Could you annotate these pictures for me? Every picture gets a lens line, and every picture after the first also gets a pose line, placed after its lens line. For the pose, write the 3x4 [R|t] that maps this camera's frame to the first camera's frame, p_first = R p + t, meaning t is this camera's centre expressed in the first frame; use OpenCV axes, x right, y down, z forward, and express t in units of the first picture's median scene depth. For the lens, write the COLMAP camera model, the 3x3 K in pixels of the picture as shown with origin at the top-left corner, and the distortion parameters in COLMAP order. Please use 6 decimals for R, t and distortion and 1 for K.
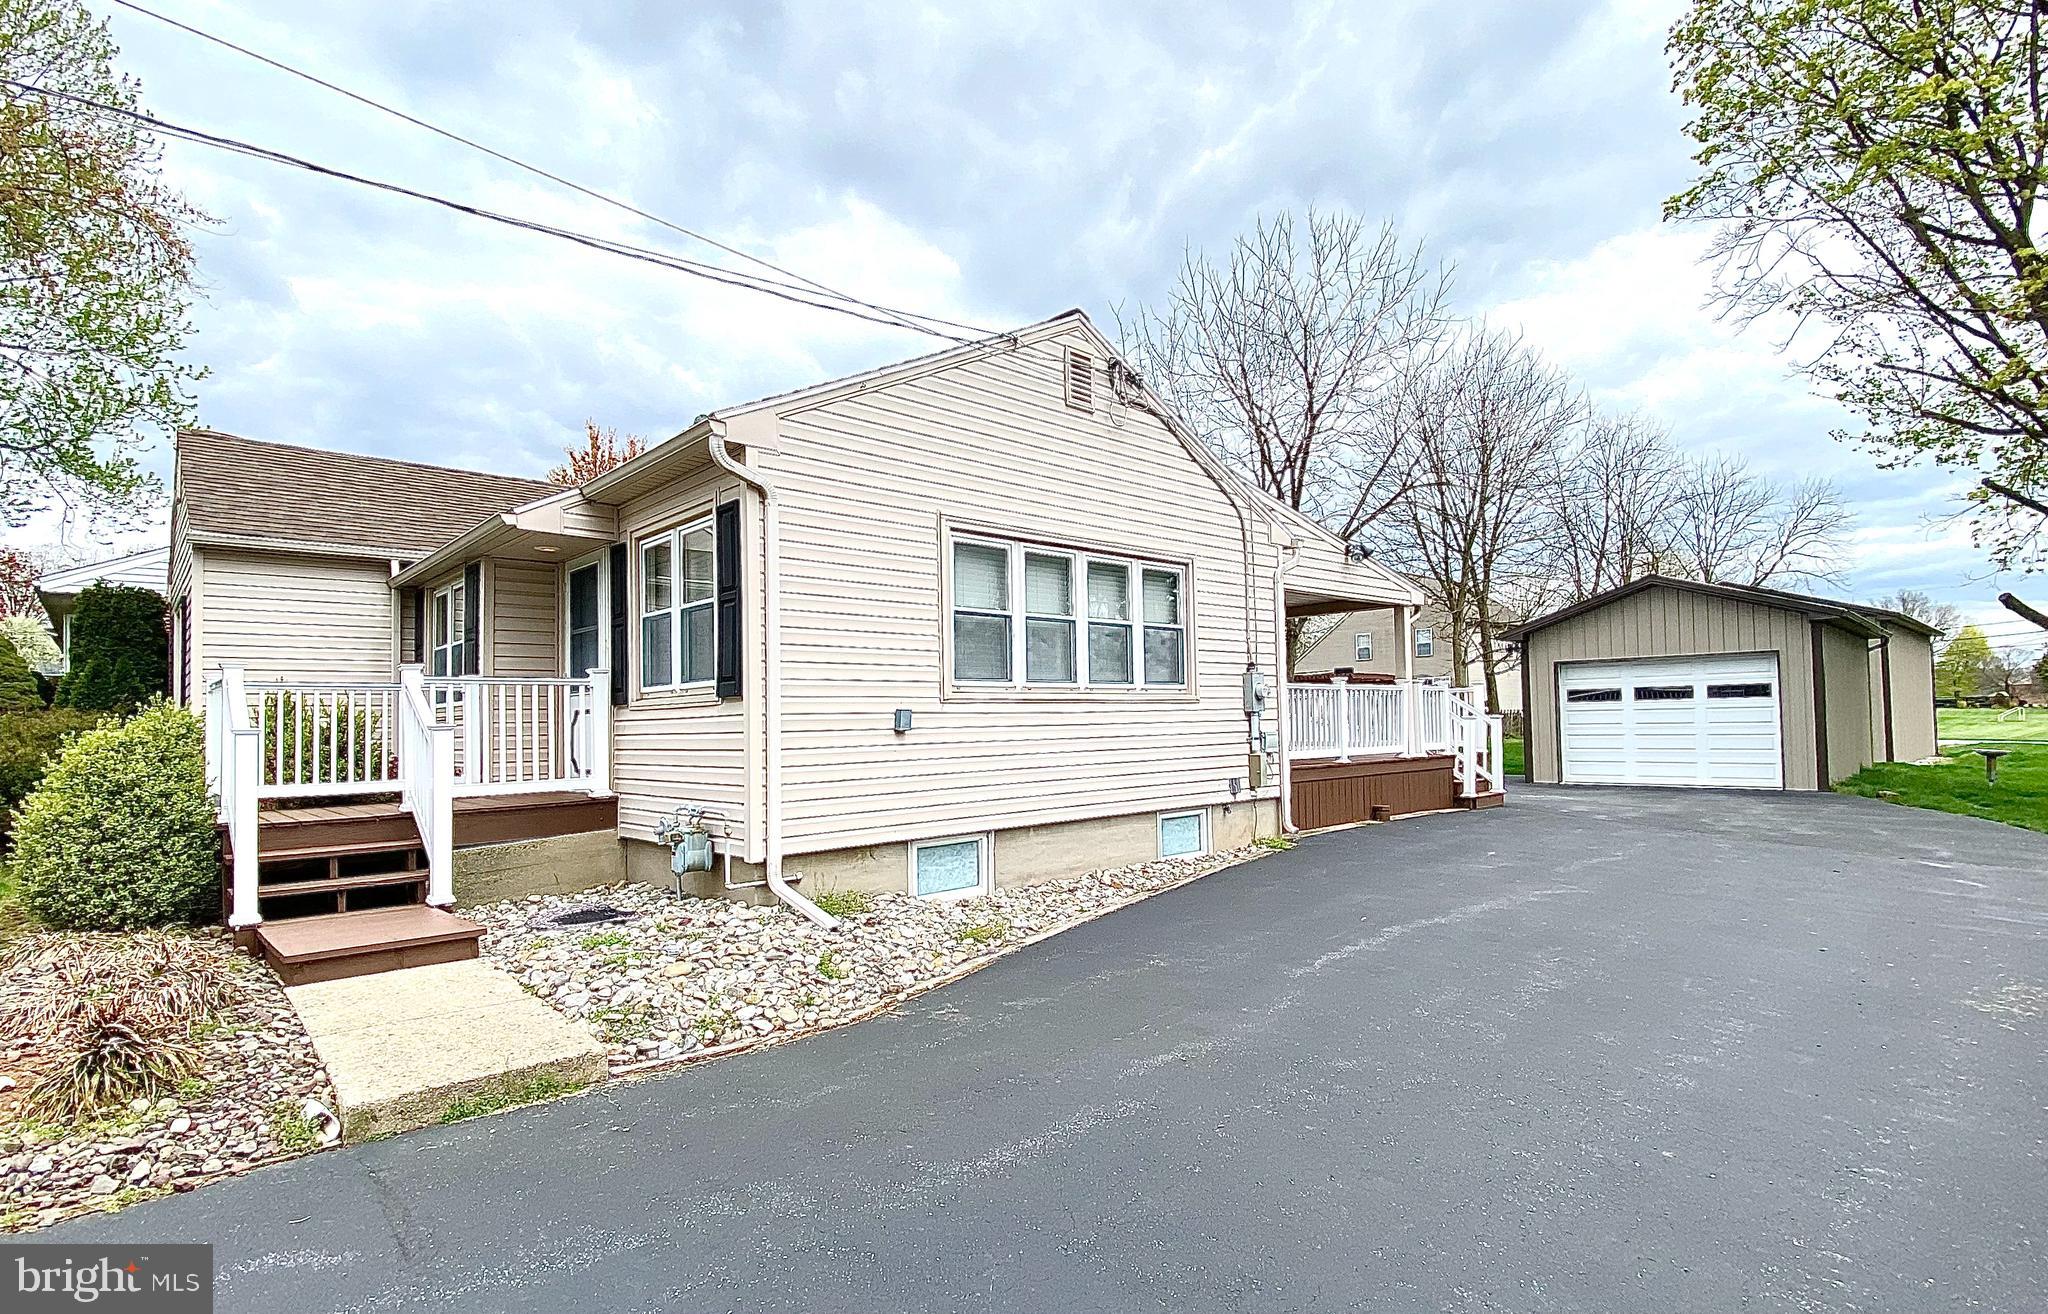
lens RADIAL K [[1020.9, 0, 997.5], [0, 1020.9, 690.8], [0, 0, 1]] dist [0.048583, -0.050883]
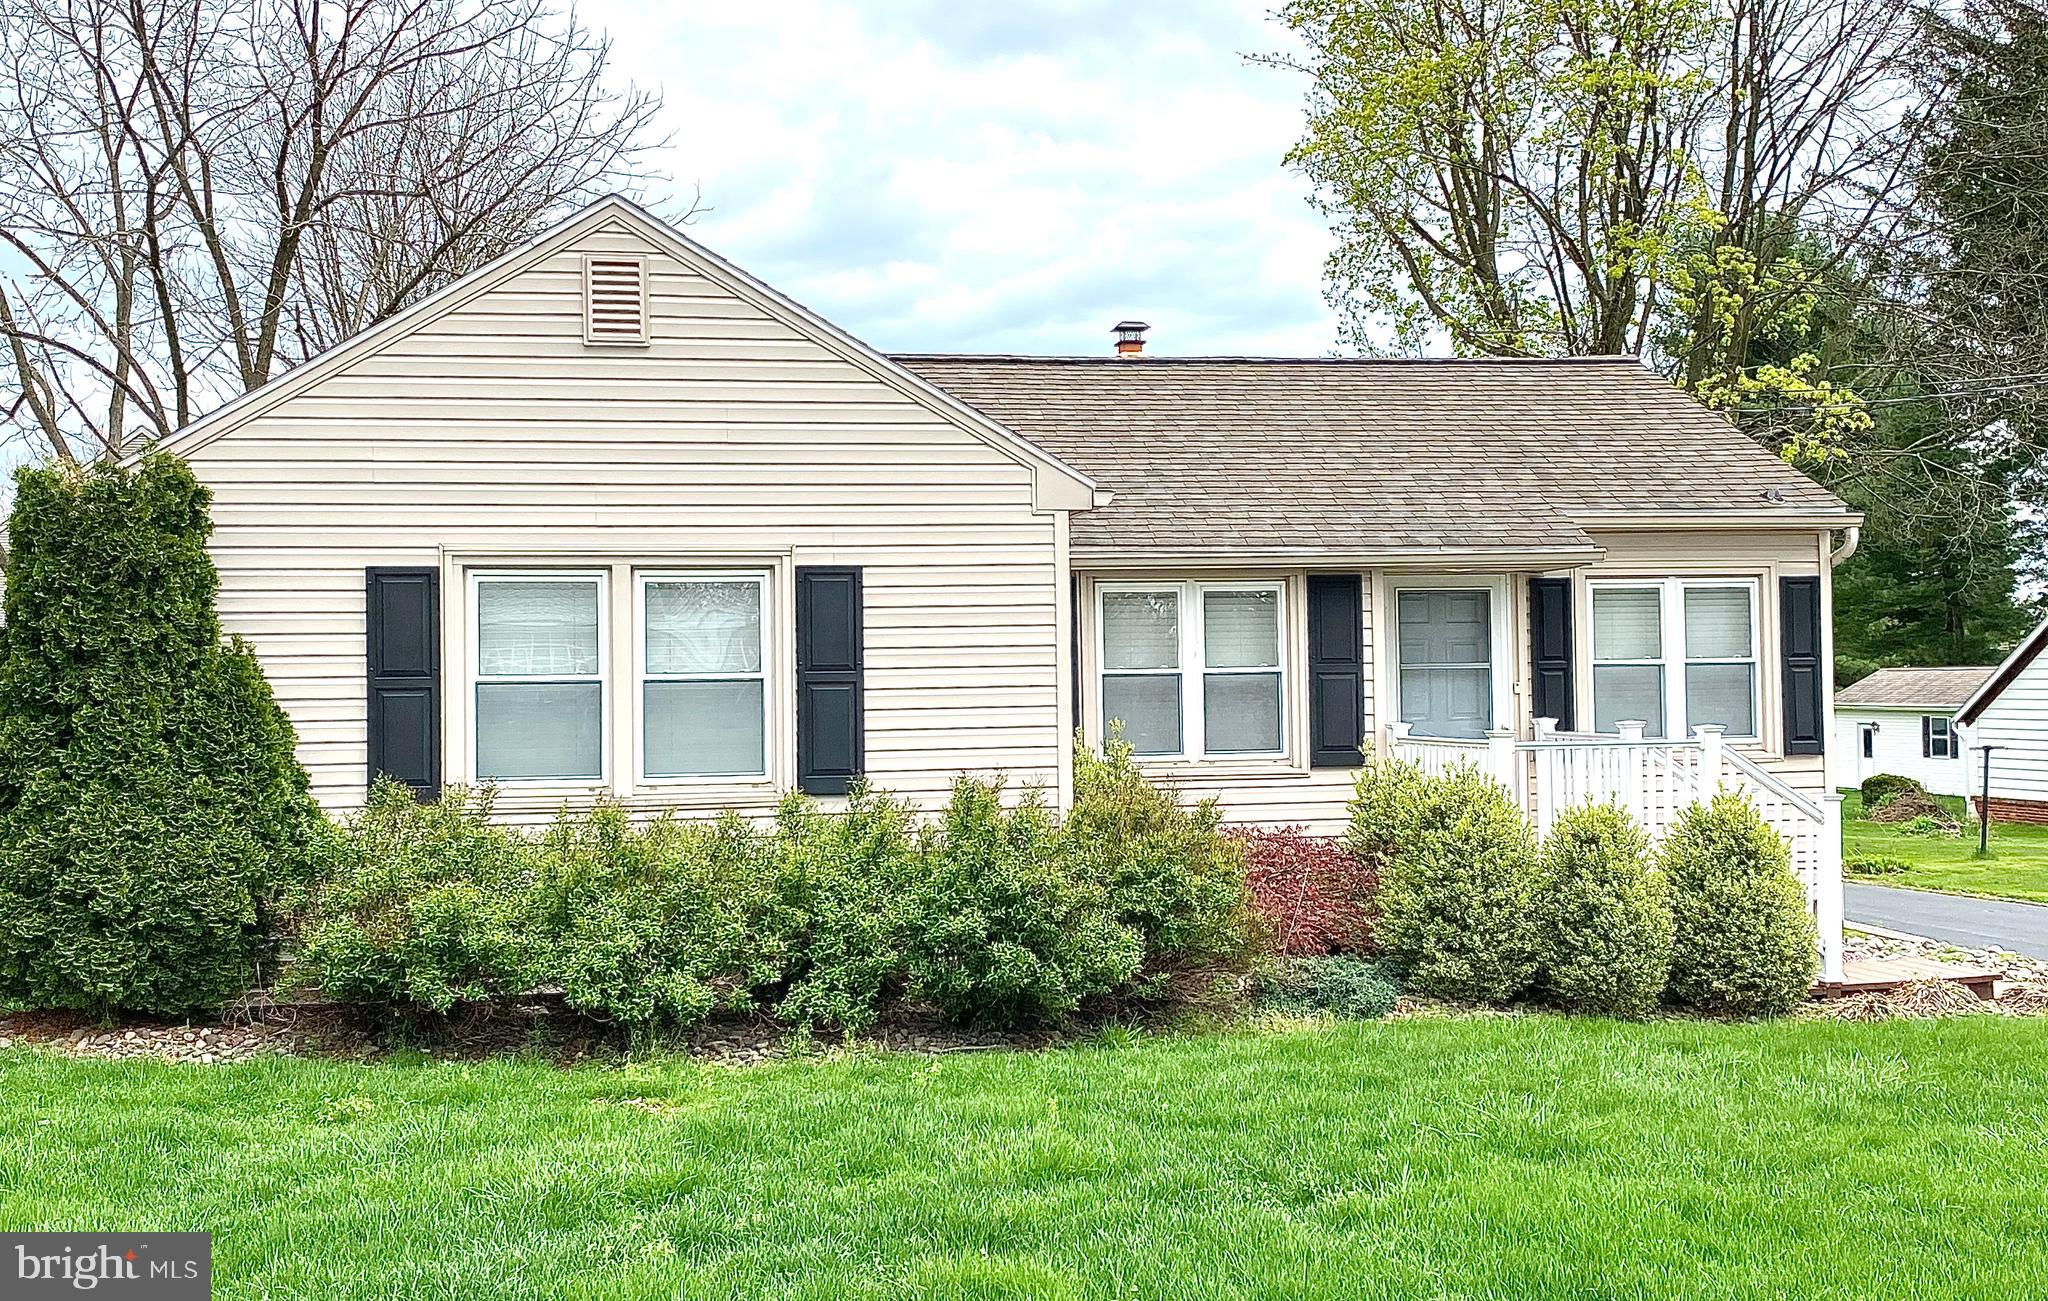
lens RADIAL K [[2422.5, 0, 1024.0], [0, 2422.5, 650.5], [0, 0, 1]] dist [0.099262, -0.015948]
pose [[0.483613, 0.023012, 0.874980, -1.180018], [-0.023396, 0.999637, -0.013359, -0.020107], [-0.874969, -0.014010, 0.483975, 0.187048]]
